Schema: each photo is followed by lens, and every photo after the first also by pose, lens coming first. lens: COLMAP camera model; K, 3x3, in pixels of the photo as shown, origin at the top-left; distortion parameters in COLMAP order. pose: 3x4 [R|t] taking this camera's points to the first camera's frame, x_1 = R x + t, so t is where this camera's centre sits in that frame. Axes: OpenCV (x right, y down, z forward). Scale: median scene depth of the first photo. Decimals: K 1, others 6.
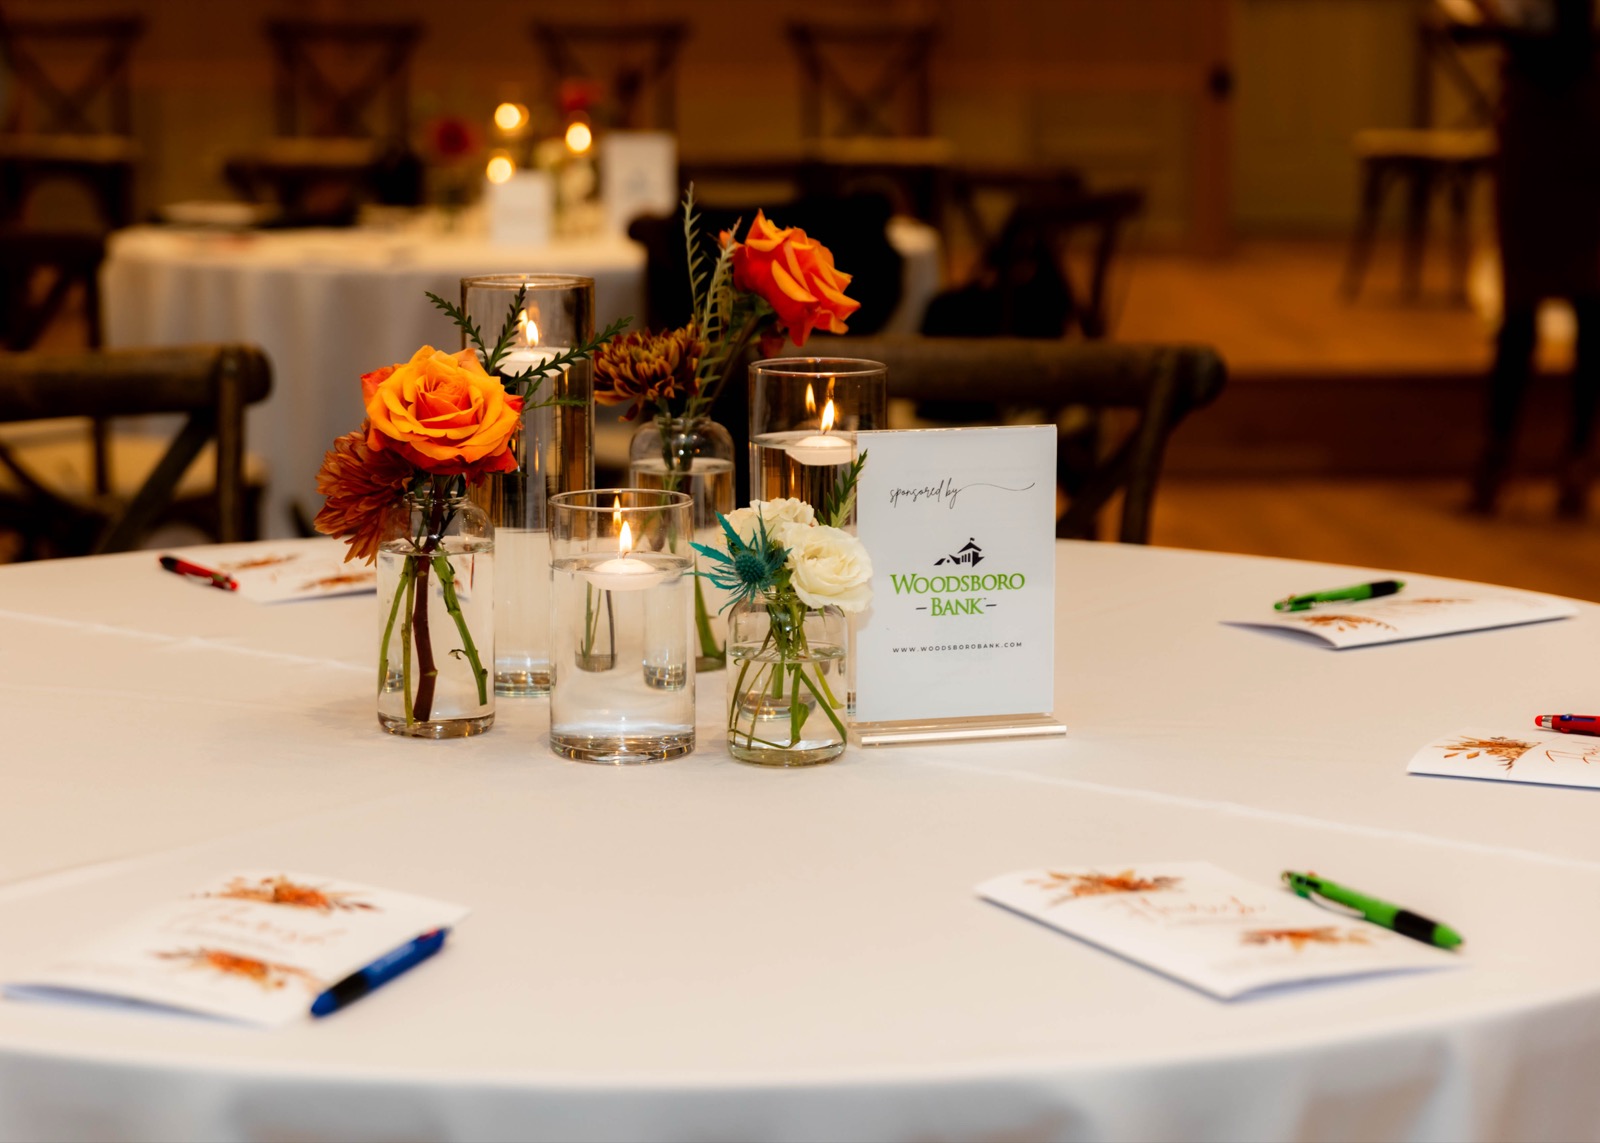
lens RADIAL K [[3444.2, 0, 800.0], [0, 3444.2, 571.5], [0, 0, 1]] dist [0.049463, -0.092121]
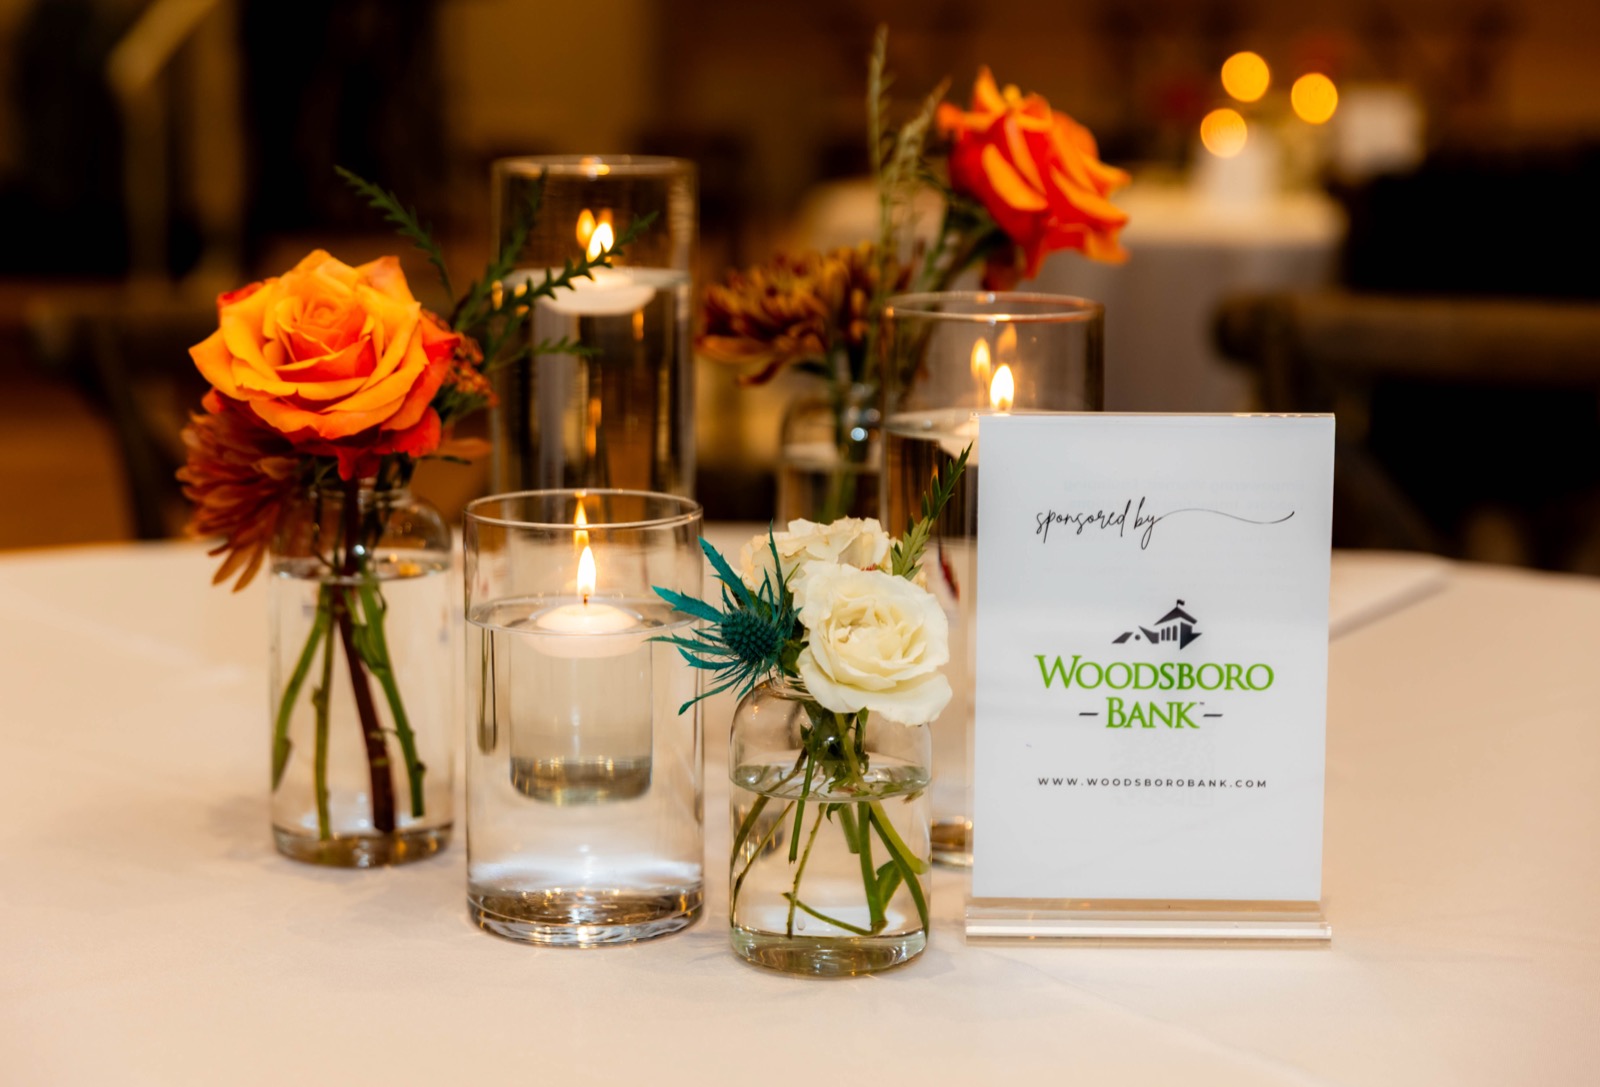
lens RADIAL K [[3191.4, 0, 800.0], [0, 3191.4, 543.5], [0, 0, 1]] dist [-0.038839, -0.003408]
pose [[0.958931, 0.049313, -0.279320, 0.139592], [-0.048874, 0.998768, 0.008538, -0.020942], [0.279397, 0.005464, 0.960160, 0.456834]]
